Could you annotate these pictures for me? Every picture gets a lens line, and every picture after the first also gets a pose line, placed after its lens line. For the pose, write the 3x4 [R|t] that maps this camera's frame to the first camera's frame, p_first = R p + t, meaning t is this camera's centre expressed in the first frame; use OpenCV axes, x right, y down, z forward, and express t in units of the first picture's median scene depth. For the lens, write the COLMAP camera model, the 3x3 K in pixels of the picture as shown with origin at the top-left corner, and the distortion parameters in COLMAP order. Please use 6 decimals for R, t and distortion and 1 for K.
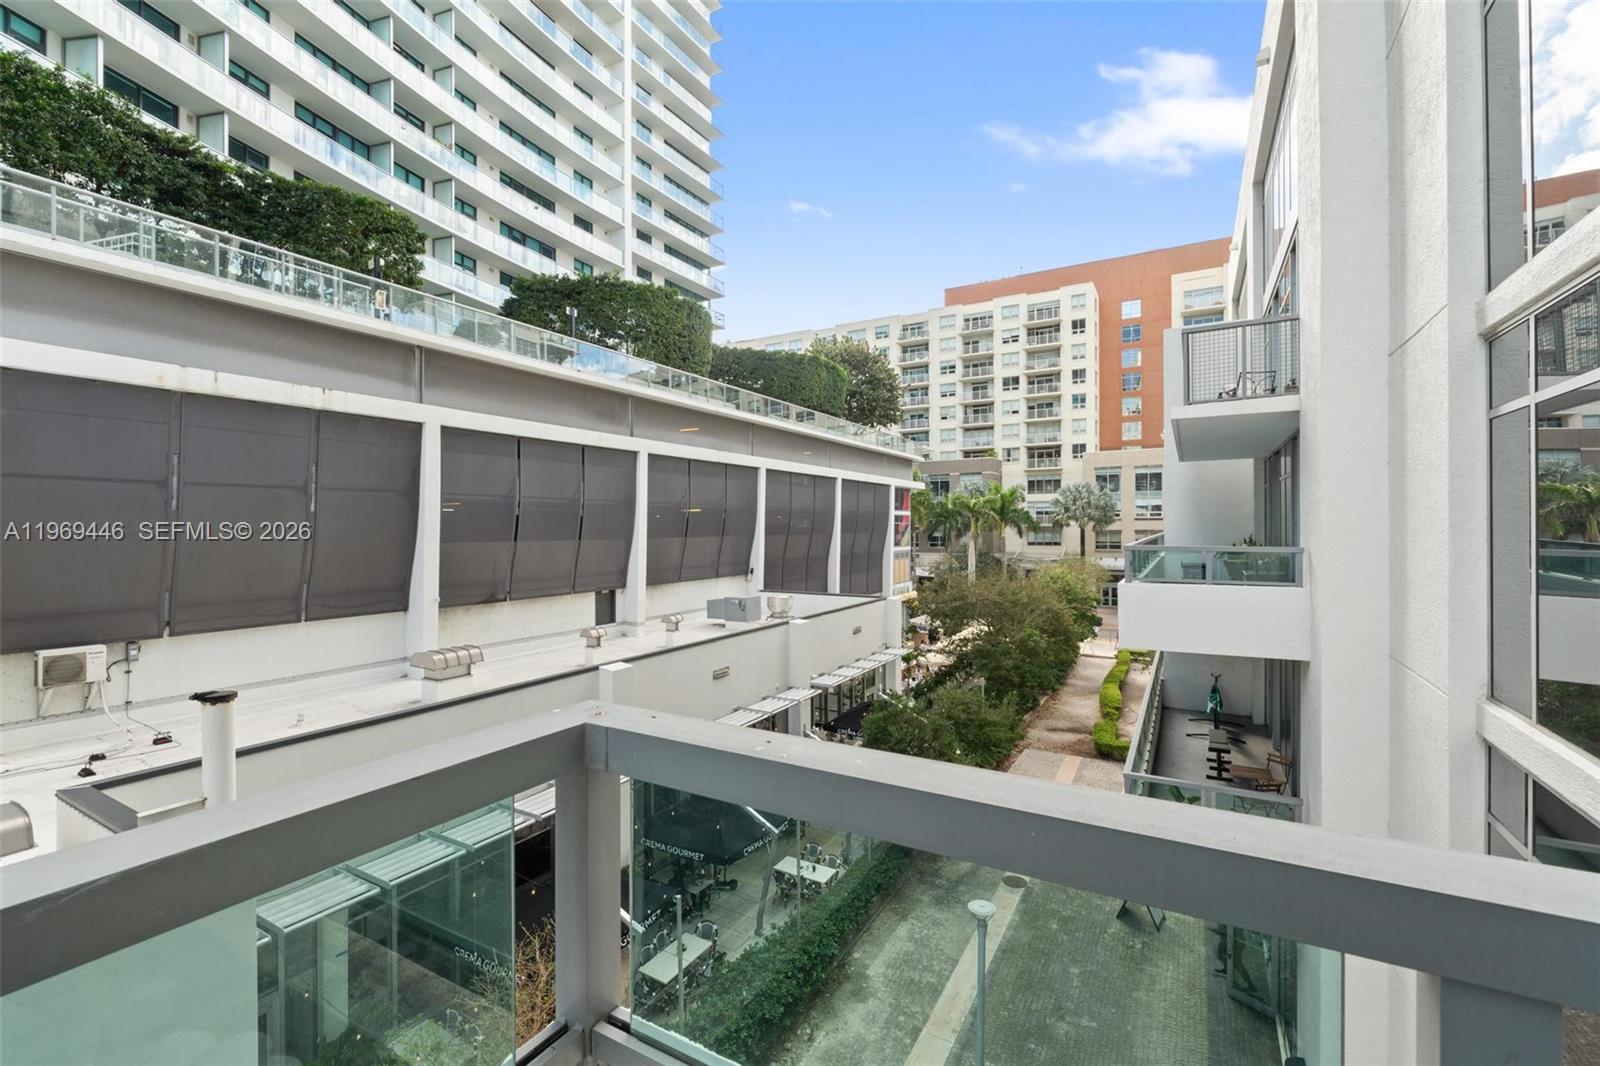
lens RADIAL K [[694.3, 0, 792.9], [0, 694.3, 529.7], [0, 0, 1]] dist [-0.005493, 0.000552]
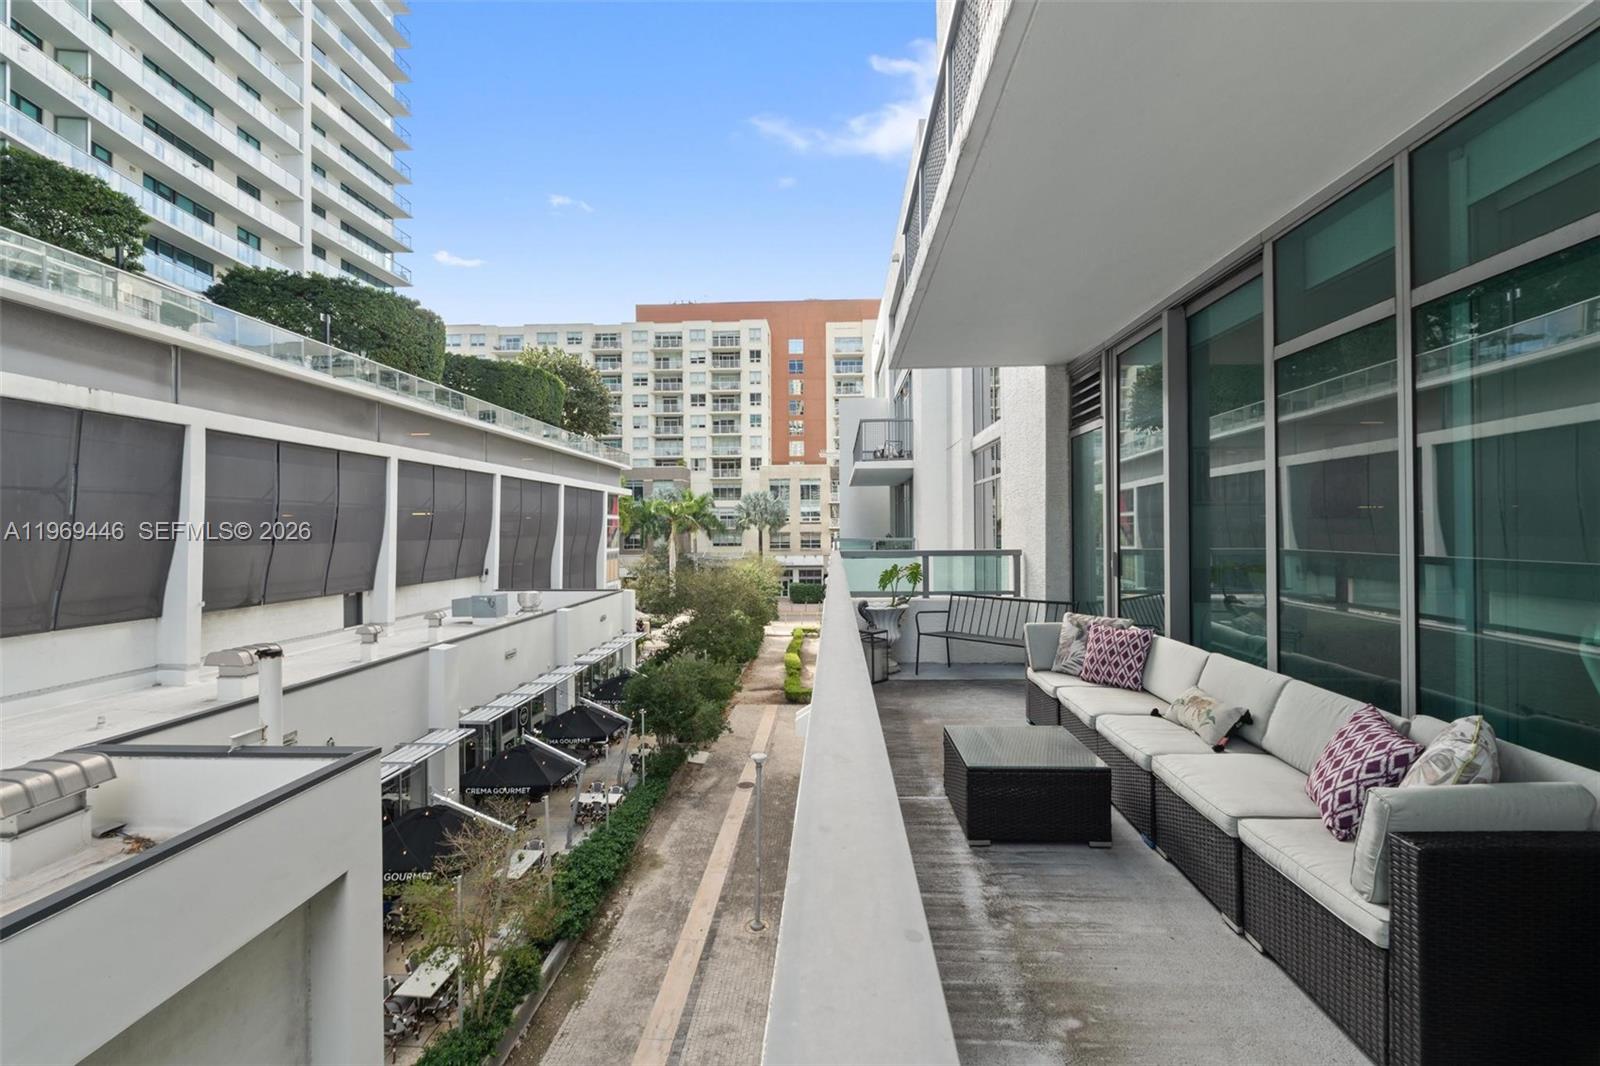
lens RADIAL K [[694.3, 0, 799.9], [0, 694.3, 532.9], [0, 0, 1]] dist [-0.005493, 0.000552]
pose [[0.891382, -0.004441, 0.453232, -0.102534], [0.004441, 0.999990, 0.001063, 0.001100], [-0.453232, 0.001065, 0.891392, -0.139805]]
